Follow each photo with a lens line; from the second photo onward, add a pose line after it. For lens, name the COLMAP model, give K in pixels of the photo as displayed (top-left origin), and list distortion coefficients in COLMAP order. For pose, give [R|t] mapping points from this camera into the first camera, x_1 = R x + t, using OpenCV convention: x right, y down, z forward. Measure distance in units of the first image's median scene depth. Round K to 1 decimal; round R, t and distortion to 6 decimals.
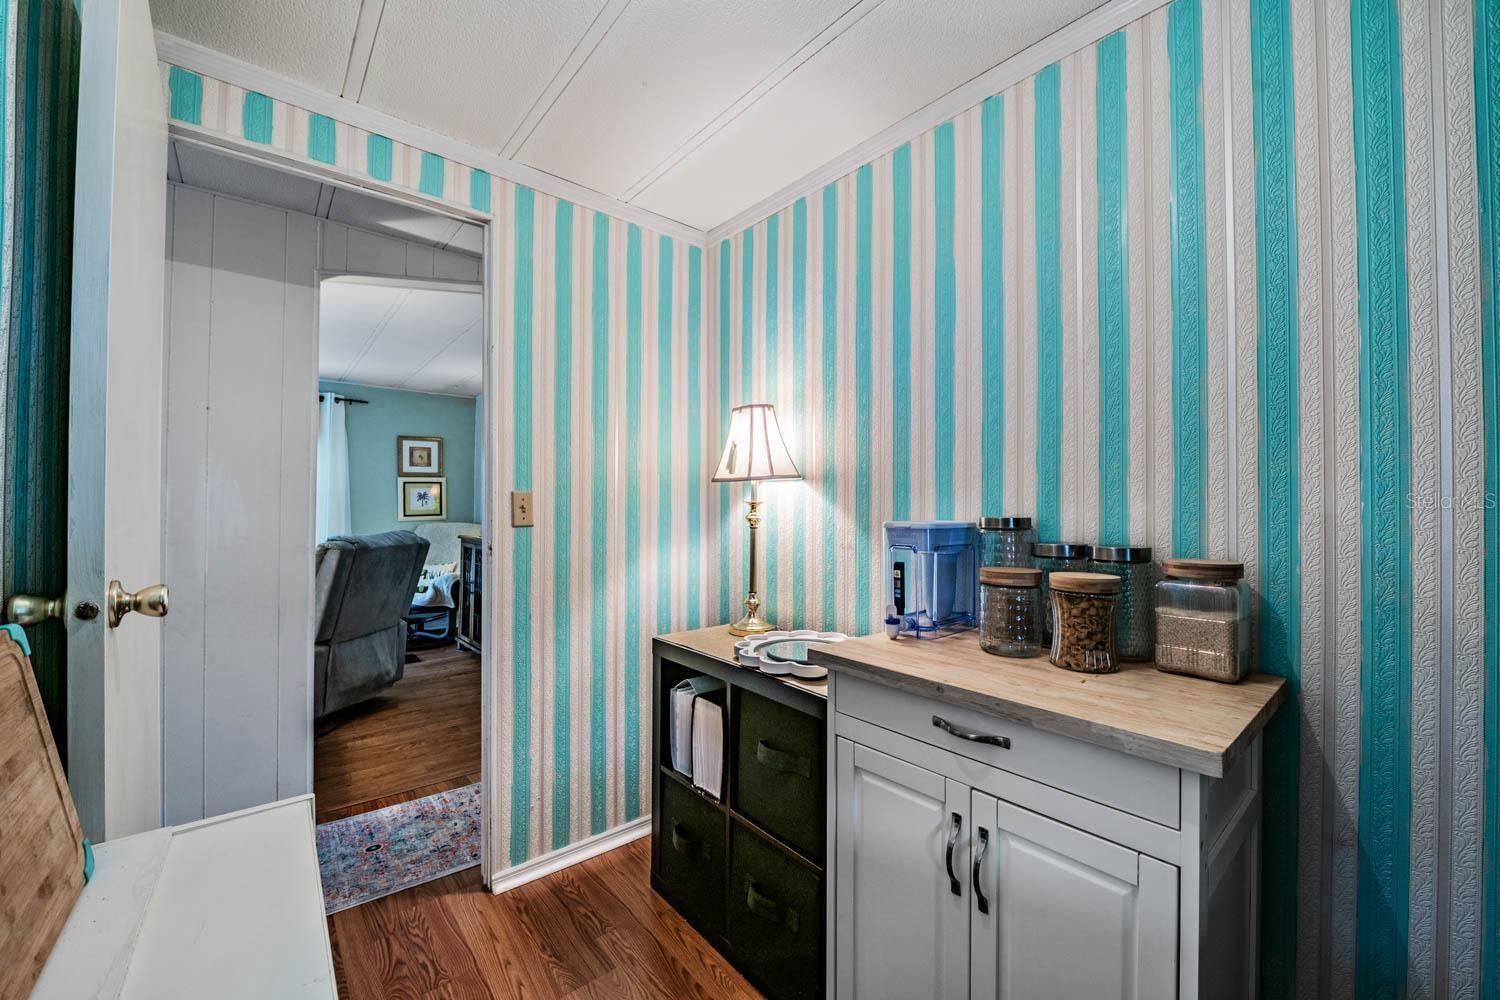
lens RADIAL K [[593.0, 0, 759.3], [0, 593.0, 496.4], [0, 0, 1]] dist [-0.007665, -0.003007]
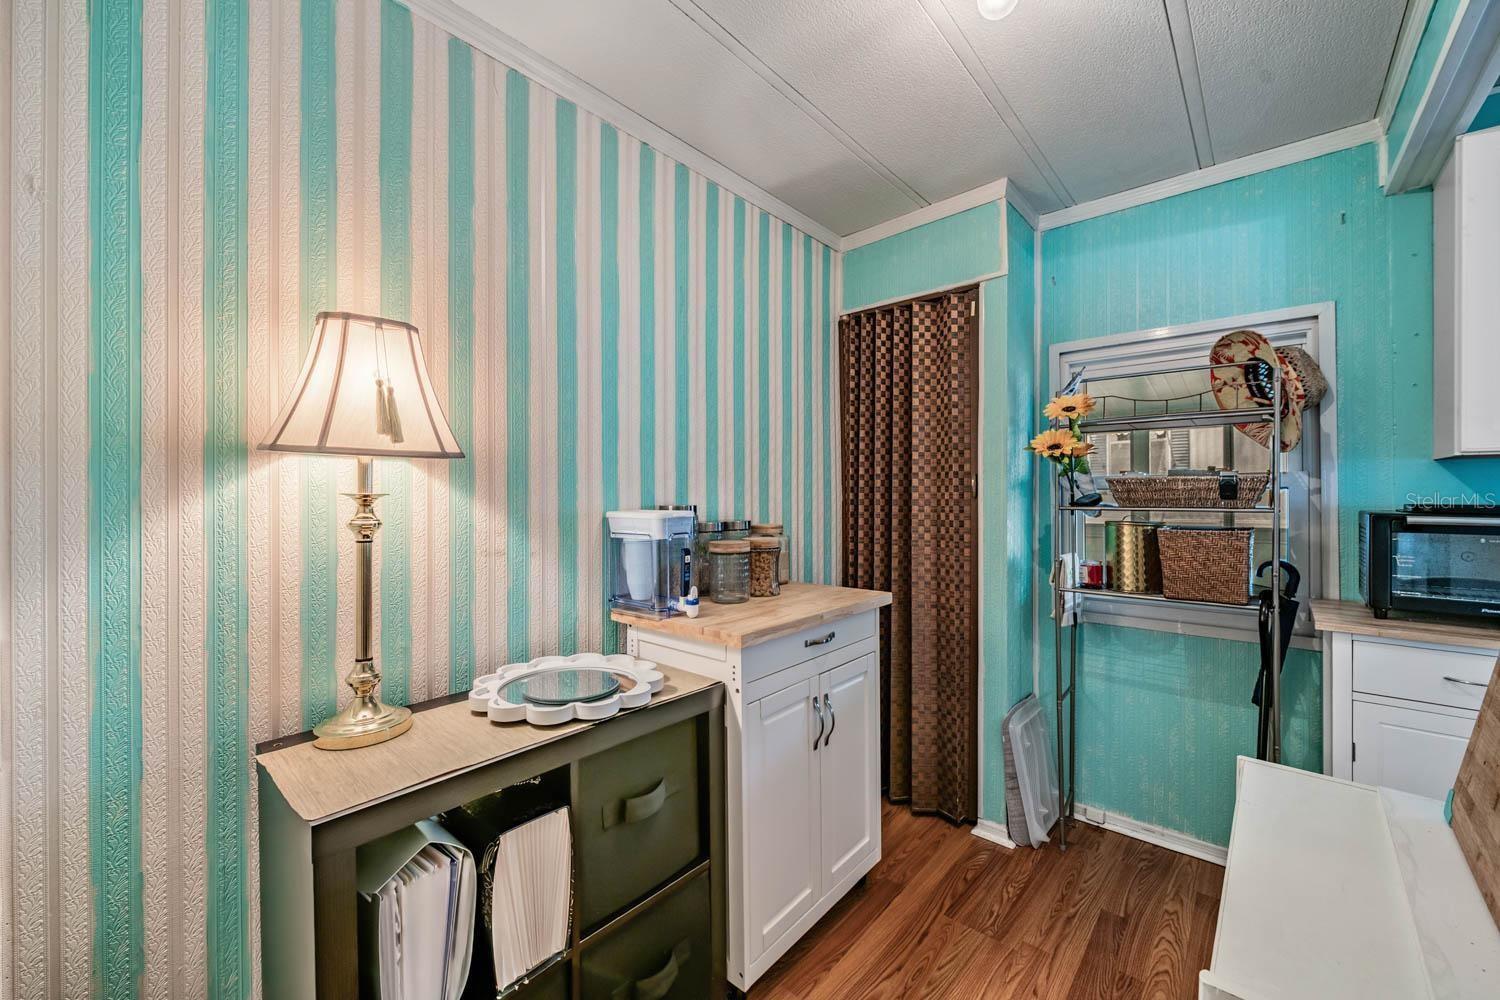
lens RADIAL K [[593.0, 0, 755.8], [0, 593.0, 495.5], [0, 0, 1]] dist [-0.007665, -0.003007]
pose [[-0.146319, -0.006588, 0.989216, -0.721735], [-0.006035, 0.999965, 0.005767, 0.006576], [-0.989219, -0.005127, -0.146353, 0.866718]]
